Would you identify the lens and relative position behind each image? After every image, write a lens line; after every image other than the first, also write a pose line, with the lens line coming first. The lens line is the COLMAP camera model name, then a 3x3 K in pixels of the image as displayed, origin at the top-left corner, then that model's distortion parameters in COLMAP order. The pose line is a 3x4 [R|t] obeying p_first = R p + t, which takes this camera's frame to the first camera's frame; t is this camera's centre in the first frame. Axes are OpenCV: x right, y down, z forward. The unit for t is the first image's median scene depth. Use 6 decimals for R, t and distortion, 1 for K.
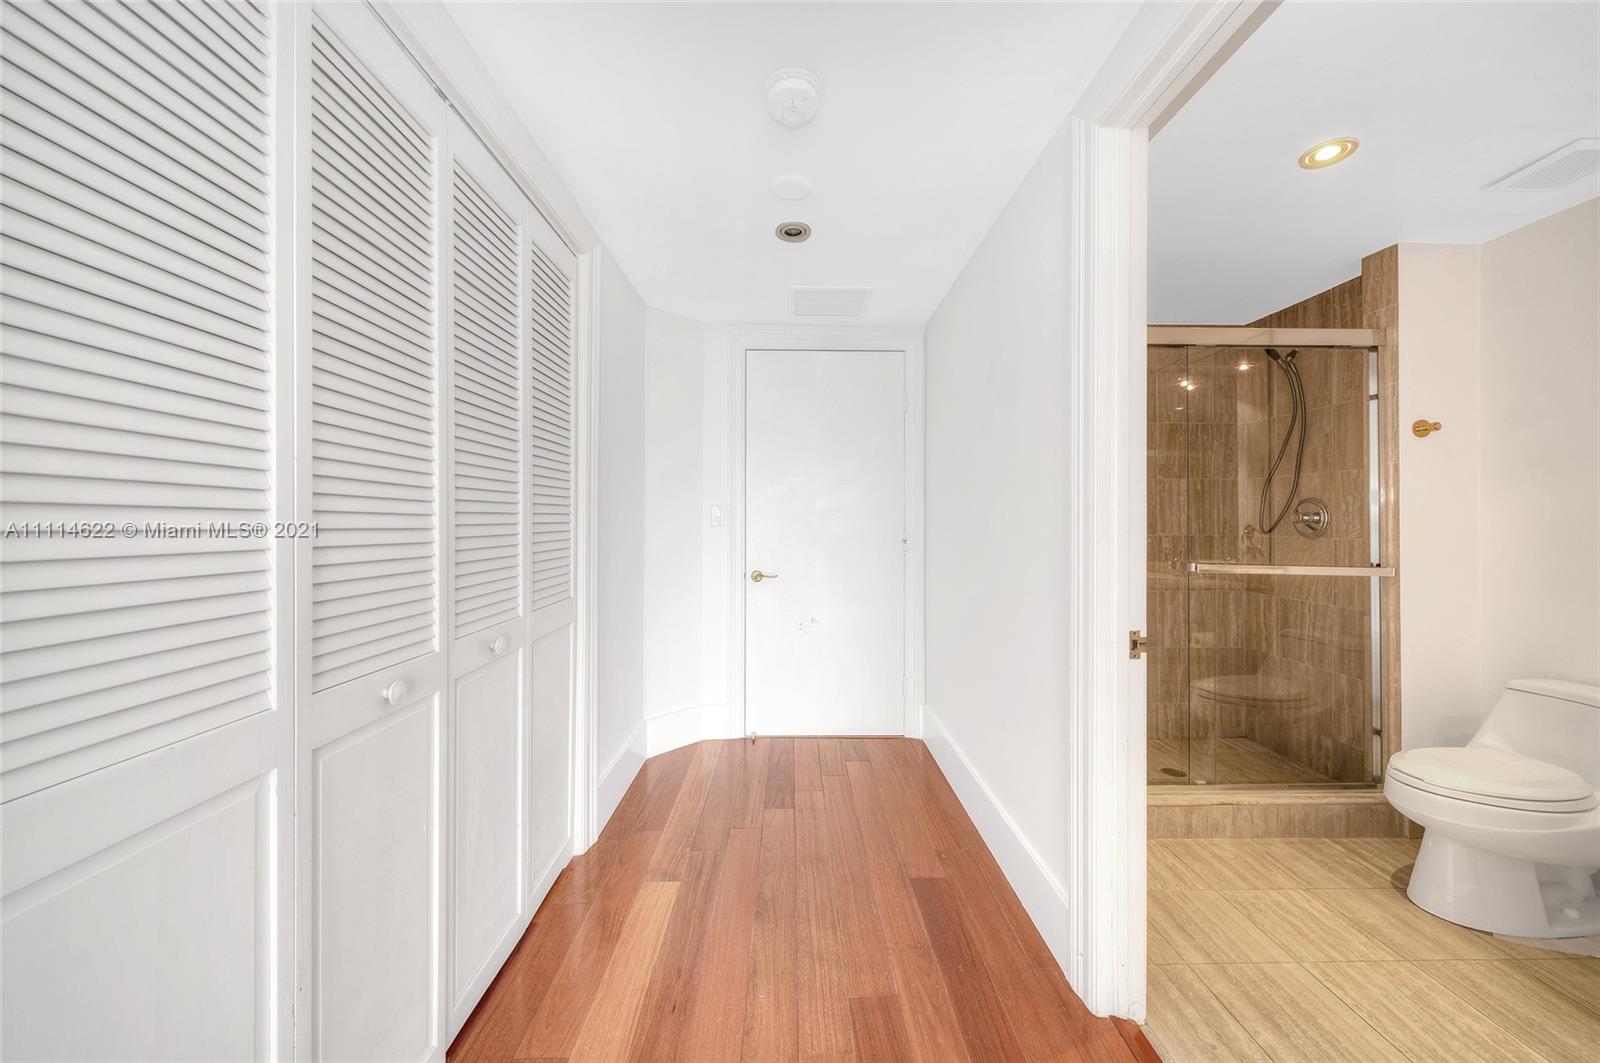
lens RADIAL K [[573.1, 0, 799.0], [0, 573.1, 518.2], [0, 0, 1]] dist [0.000580, 0.000117]
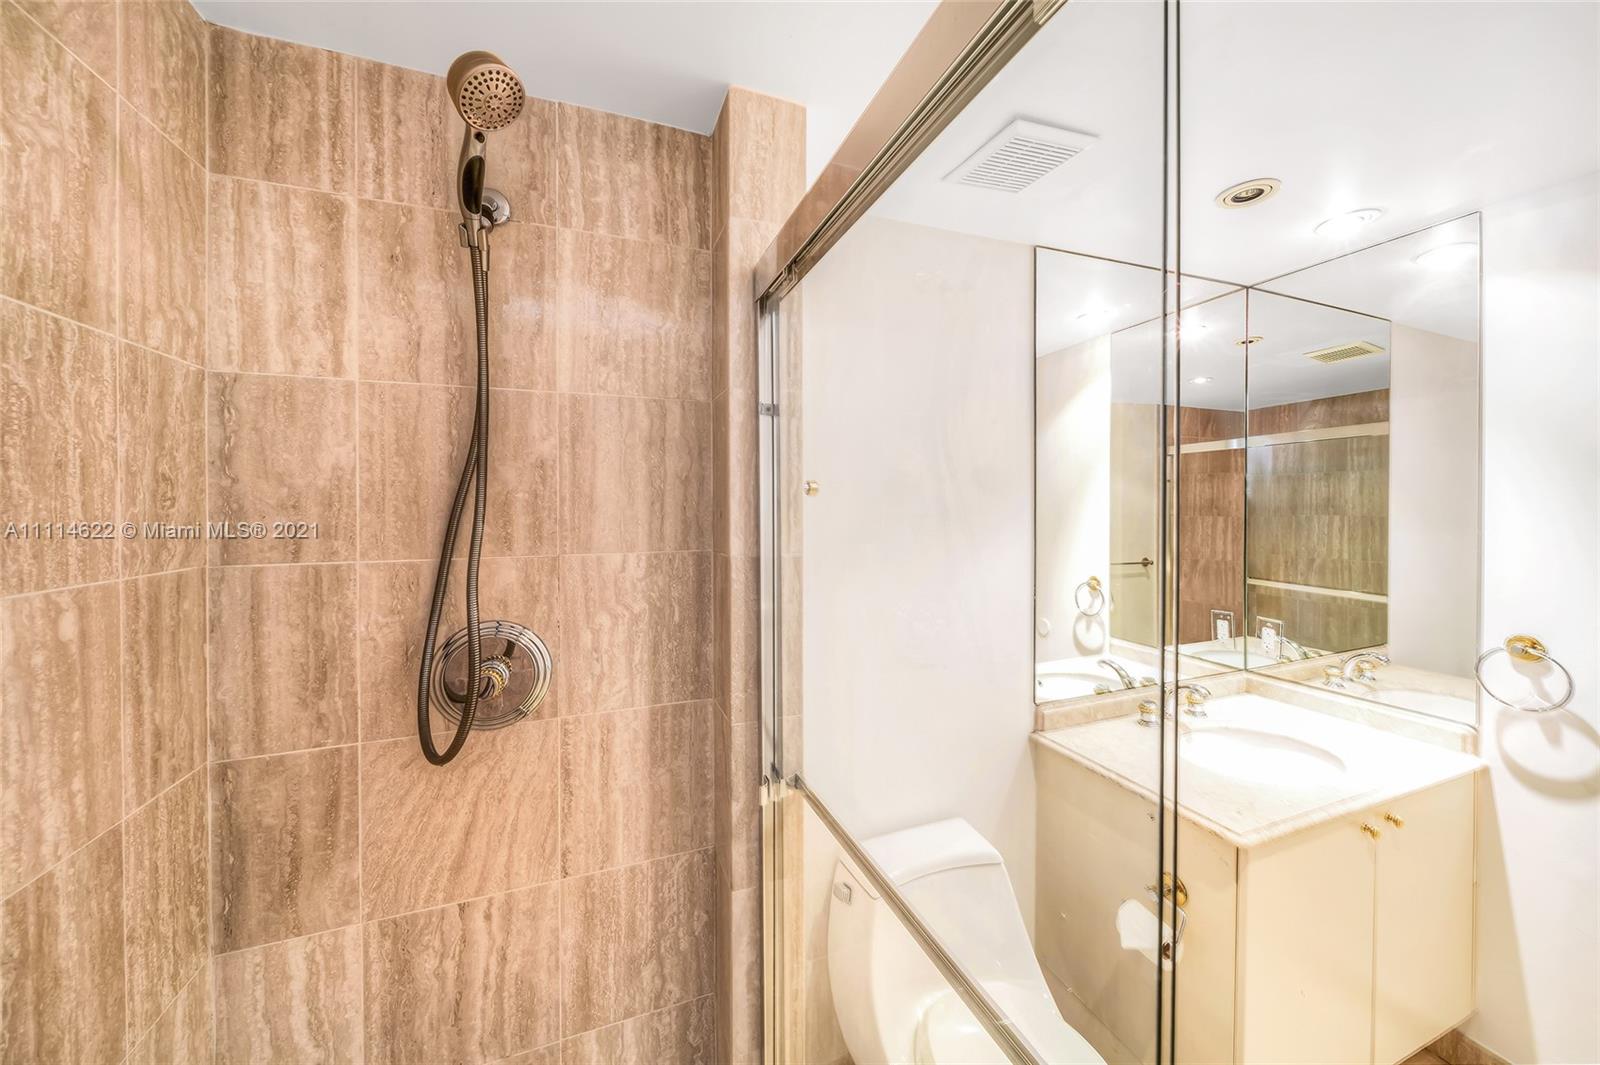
lens RADIAL K [[573.1, 0, 811.1], [0, 573.1, 512.6], [0, 0, 1]] dist [0.000580, 0.000117]
pose [[-0.345520, -0.007906, 0.938378, 0.498423], [0.003676, 0.999945, 0.009778, -0.118314], [-0.938404, 0.006828, -0.345472, 0.998570]]
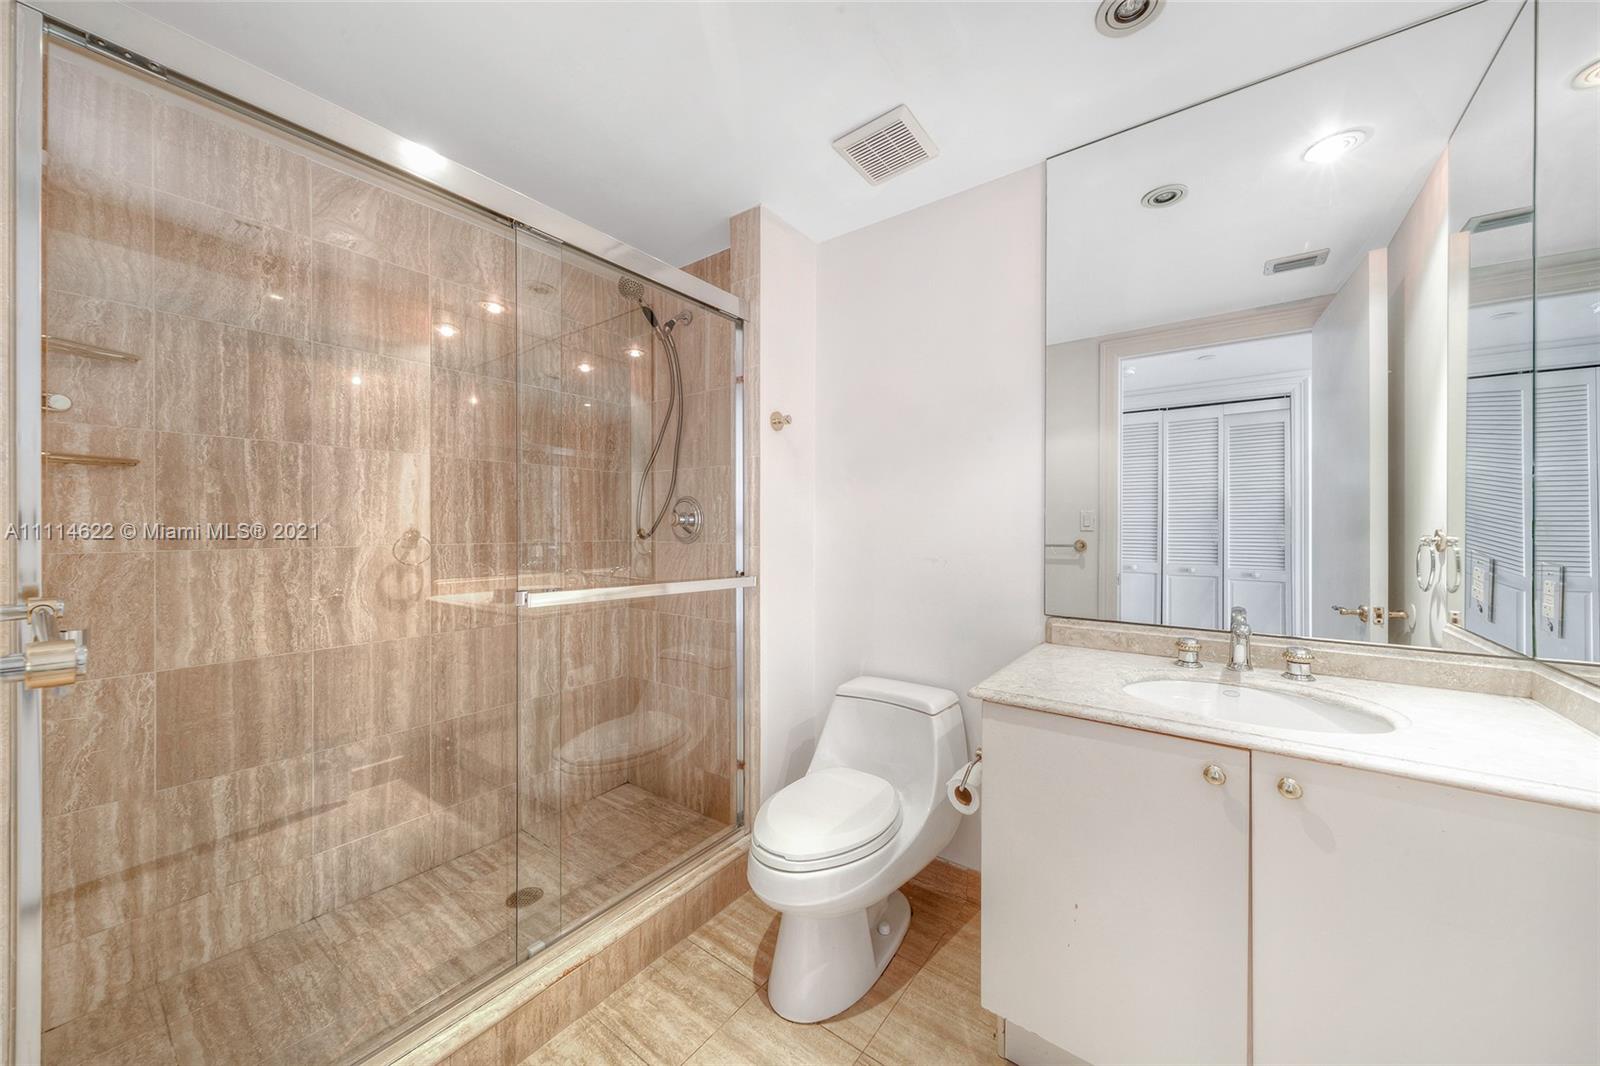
lens RADIAL K [[573.1, 0, 816.9], [0, 573.1, 527.5], [0, 0, 1]] dist [0.000580, 0.000117]
pose [[0.600621, -0.000615, 0.799533, 0.338278], [-0.005188, 0.999976, 0.004667, 0.006586], [-0.799517, -0.006951, 0.600604, 0.342700]]
